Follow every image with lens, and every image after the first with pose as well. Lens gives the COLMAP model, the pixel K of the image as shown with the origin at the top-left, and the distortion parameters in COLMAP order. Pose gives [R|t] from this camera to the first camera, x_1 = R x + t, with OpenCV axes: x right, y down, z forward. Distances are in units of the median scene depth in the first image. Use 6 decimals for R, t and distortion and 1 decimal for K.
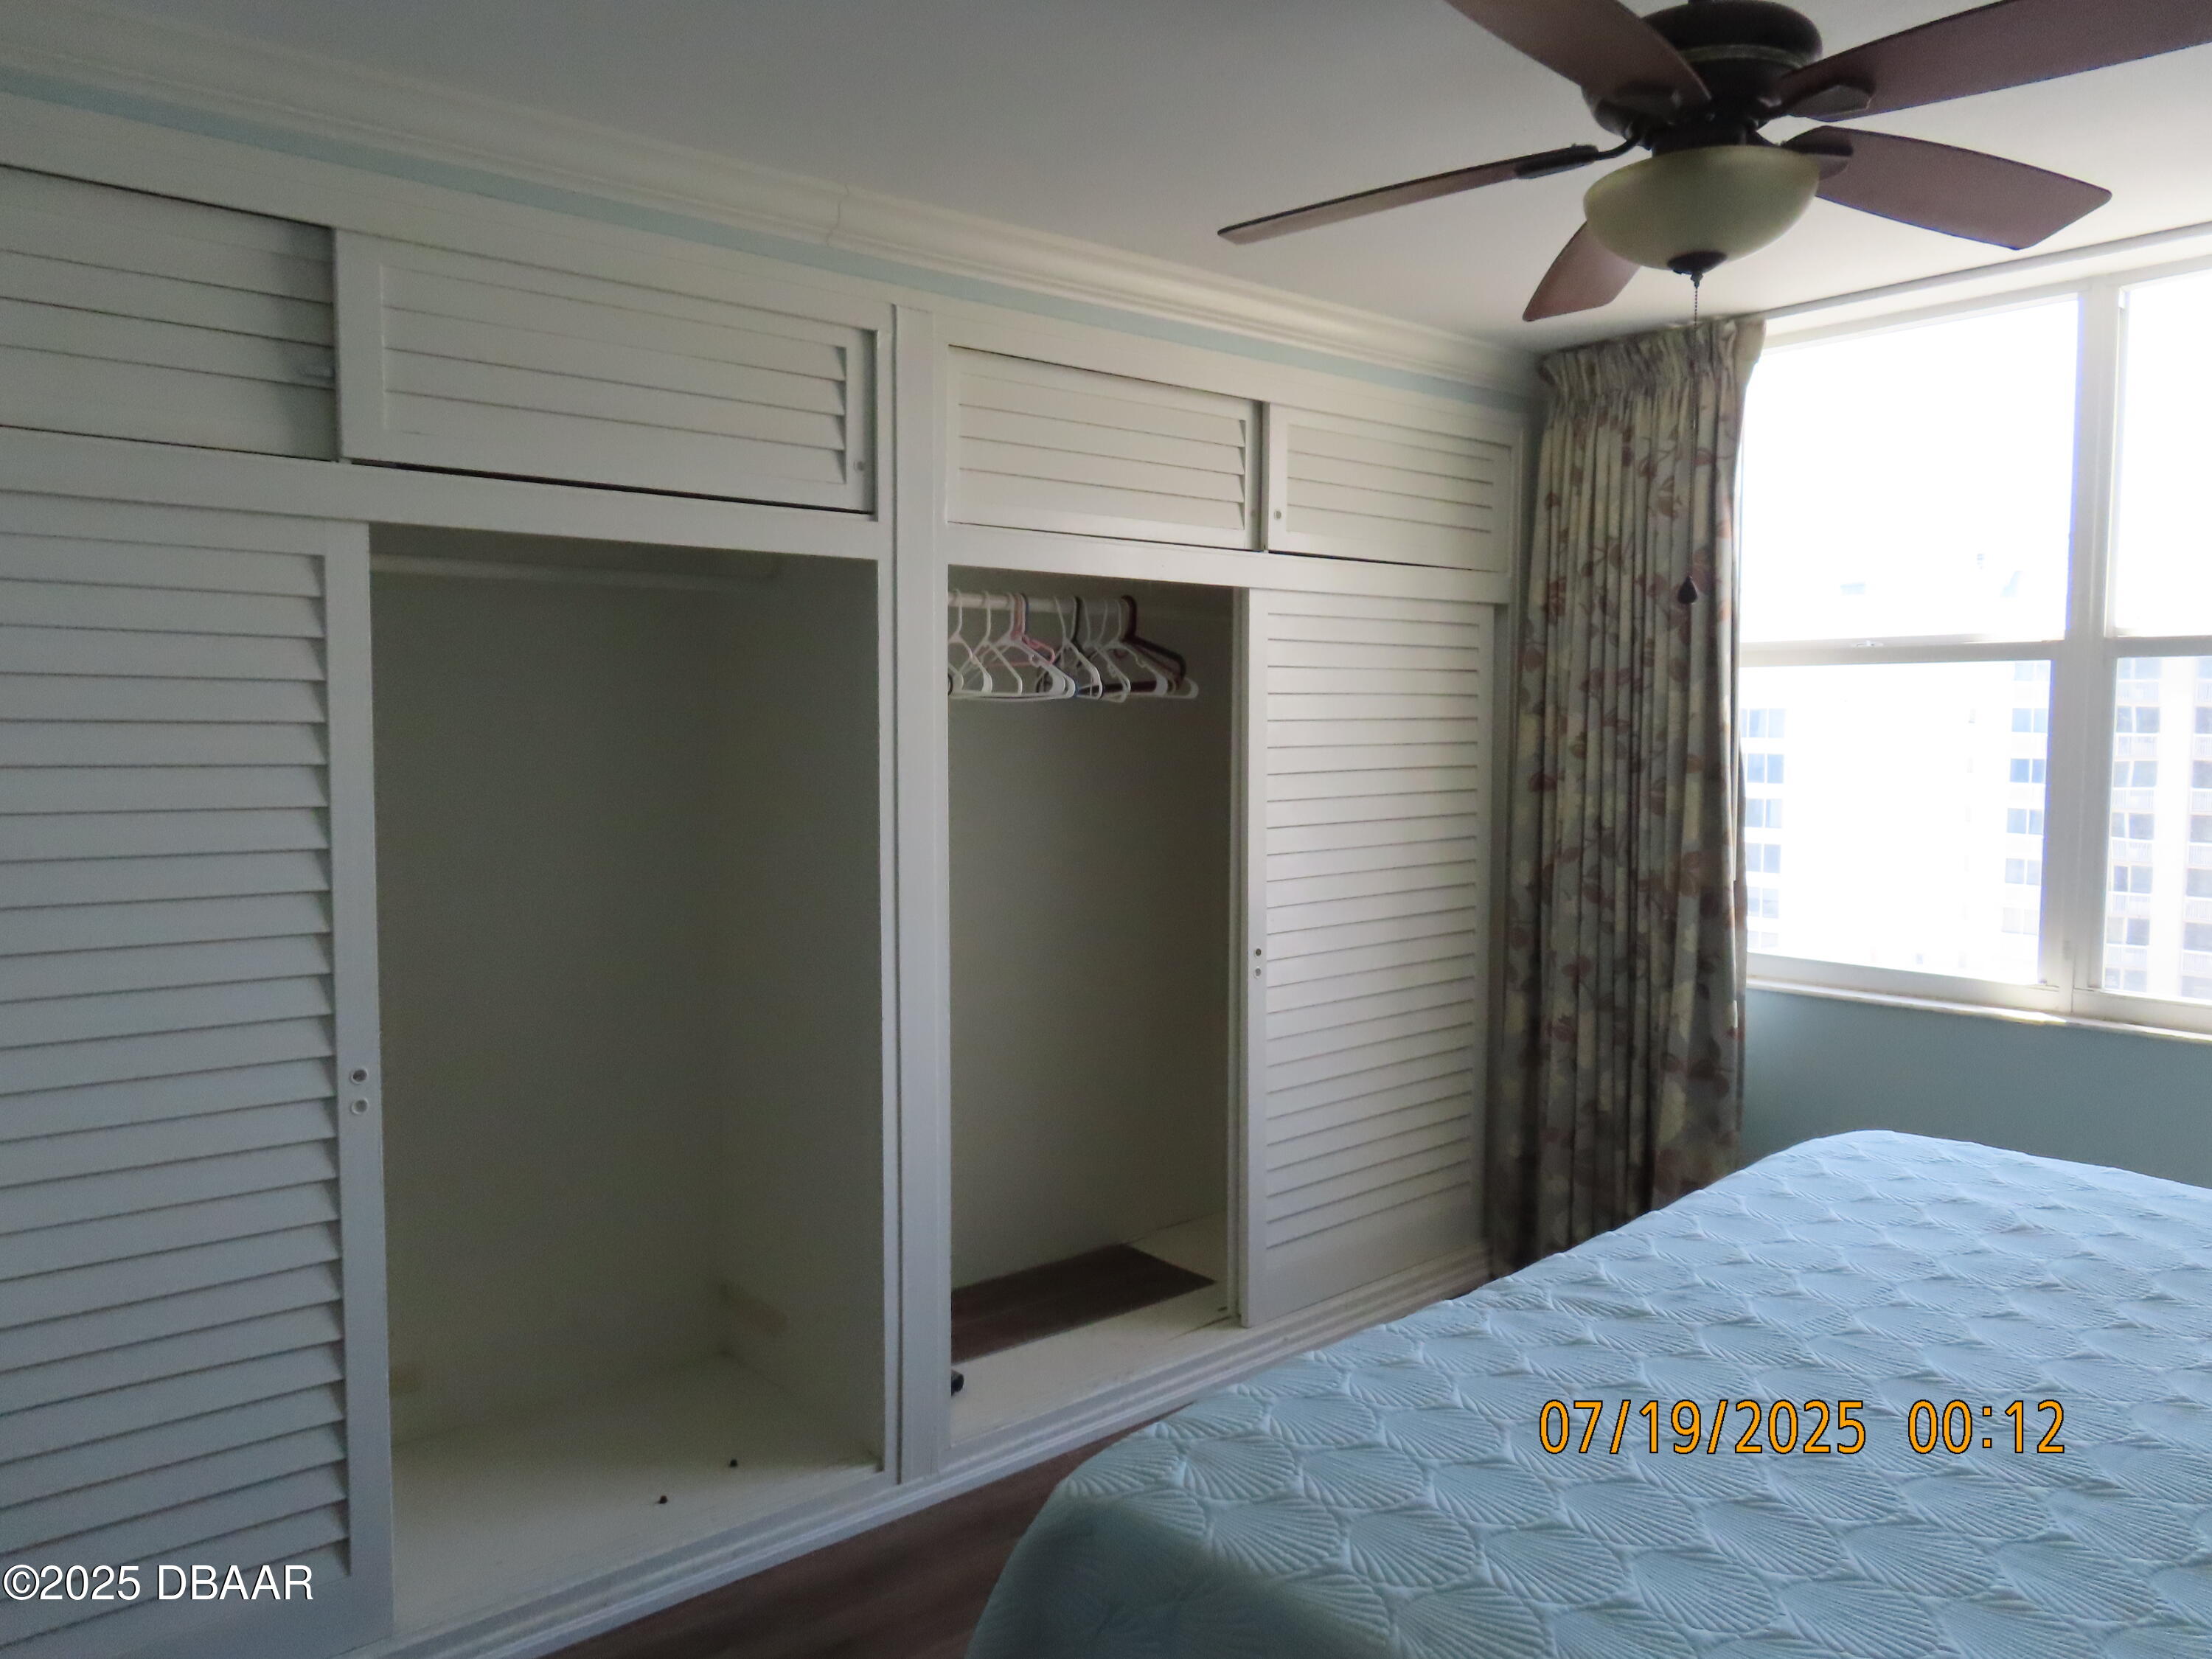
lens RADIAL K [[1576.2, 0, 1104.1], [0, 1576.2, 832.1], [0, 0, 1]] dist [-0.009789, 0.008026]
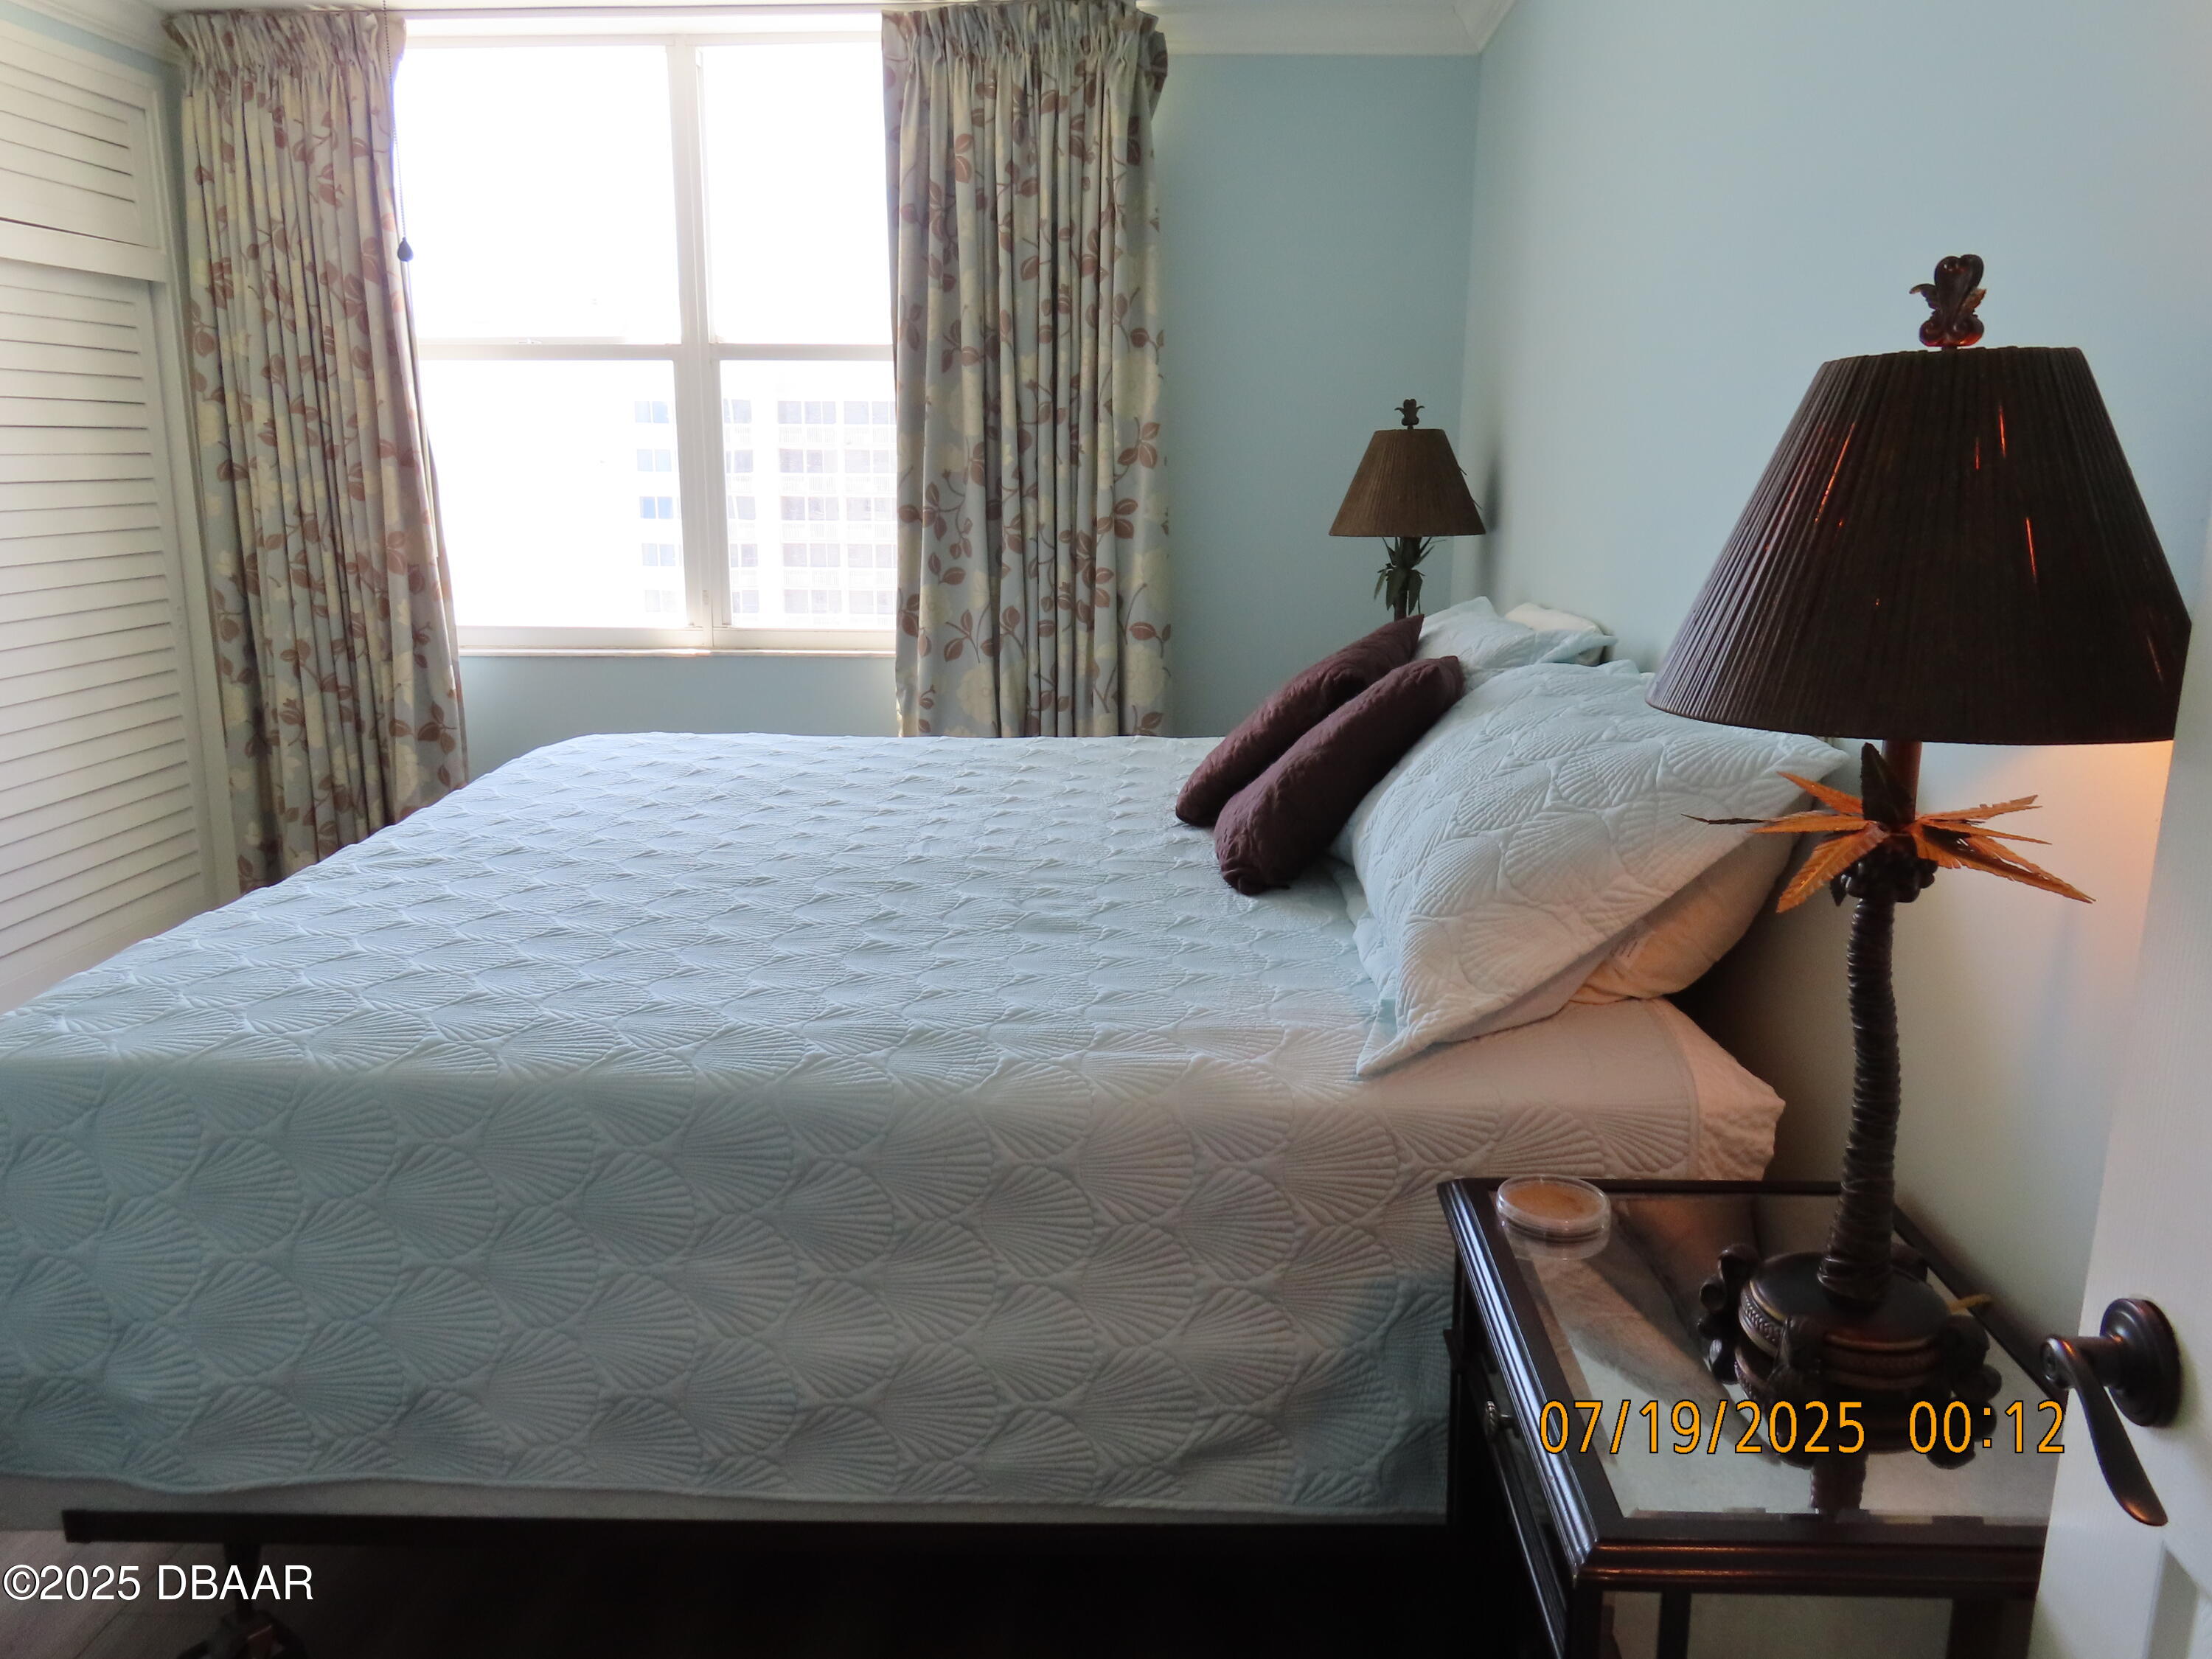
lens RADIAL K [[1576.2, 0, 1104.1], [0, 1576.2, 832.1], [0, 0, 1]] dist [-0.009789, 0.008026]
pose [[0.693783, -0.160093, 0.702164, -0.081059], [0.046595, 0.982915, 0.178066, 0.044603], [-0.718675, -0.090822, 0.689390, -0.115956]]
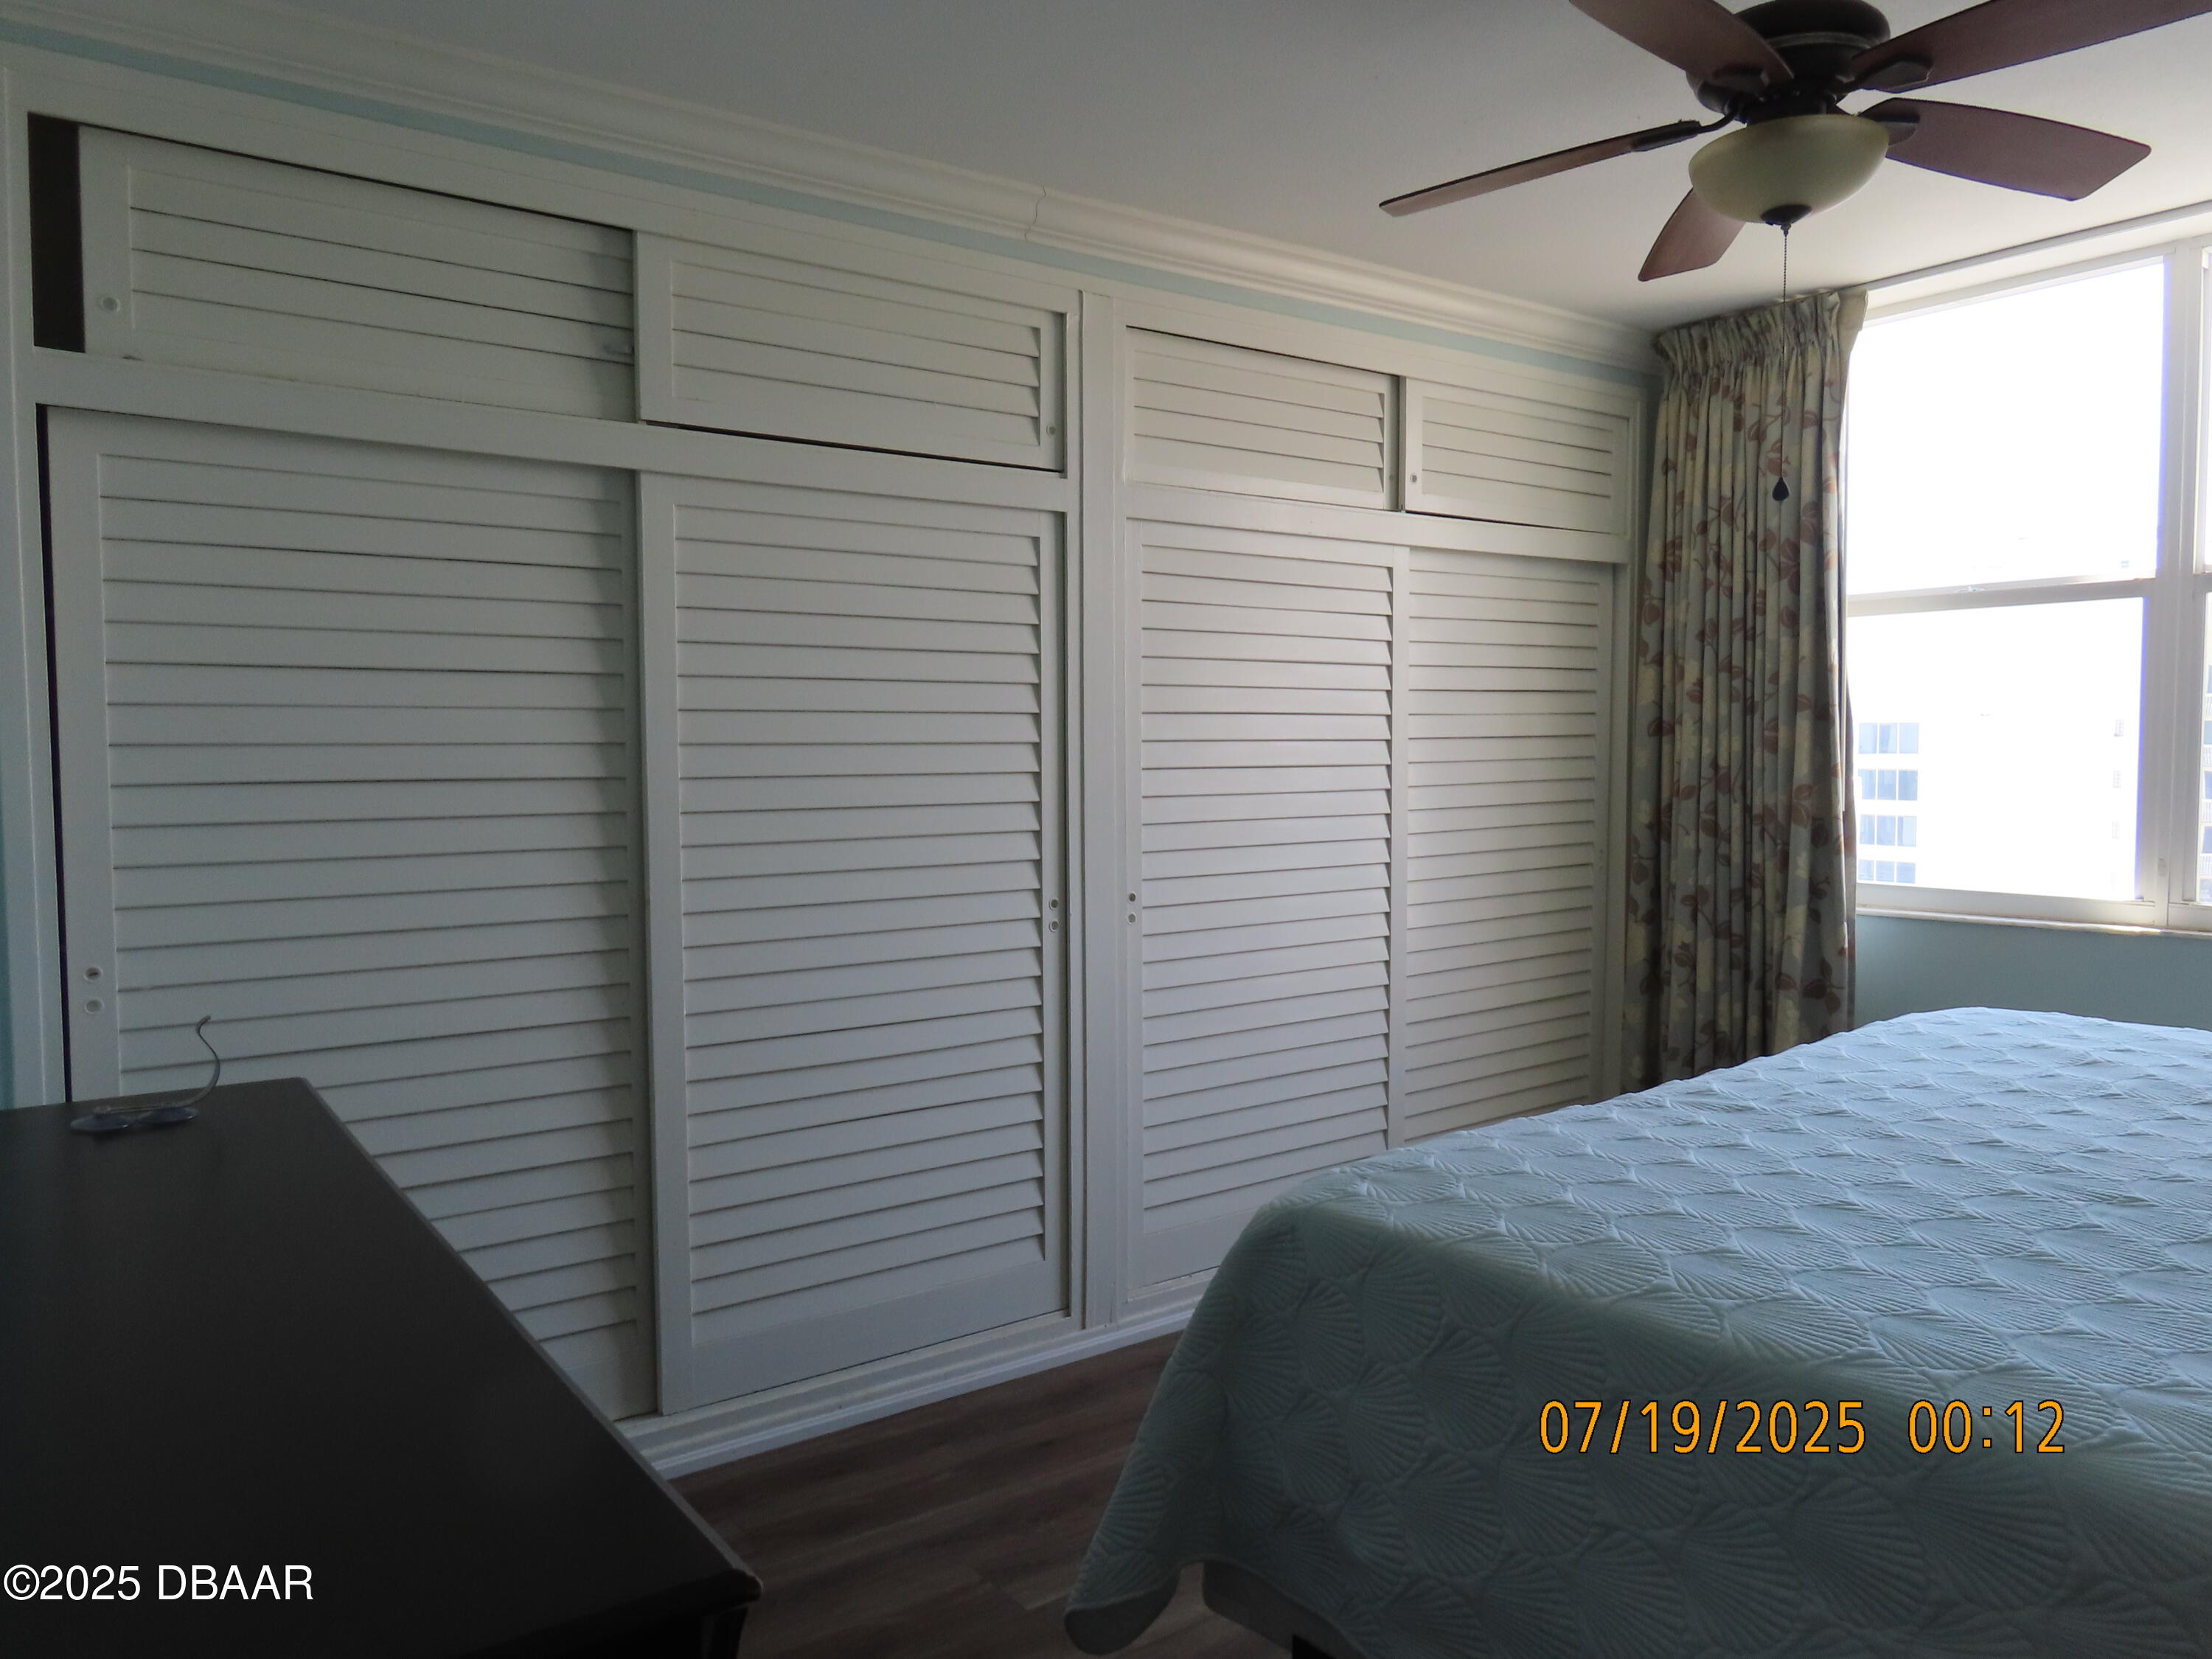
lens RADIAL K [[1576.2, 0, 1104.1], [0, 1576.2, 832.1], [0, 0, 1]] dist [-0.009789, 0.008026]
pose [[0.997491, -0.003591, -0.070698, -0.027355], [0.002510, 0.999879, -0.015374, 0.059073], [0.070745, 0.015158, 0.997379, -0.105766]]
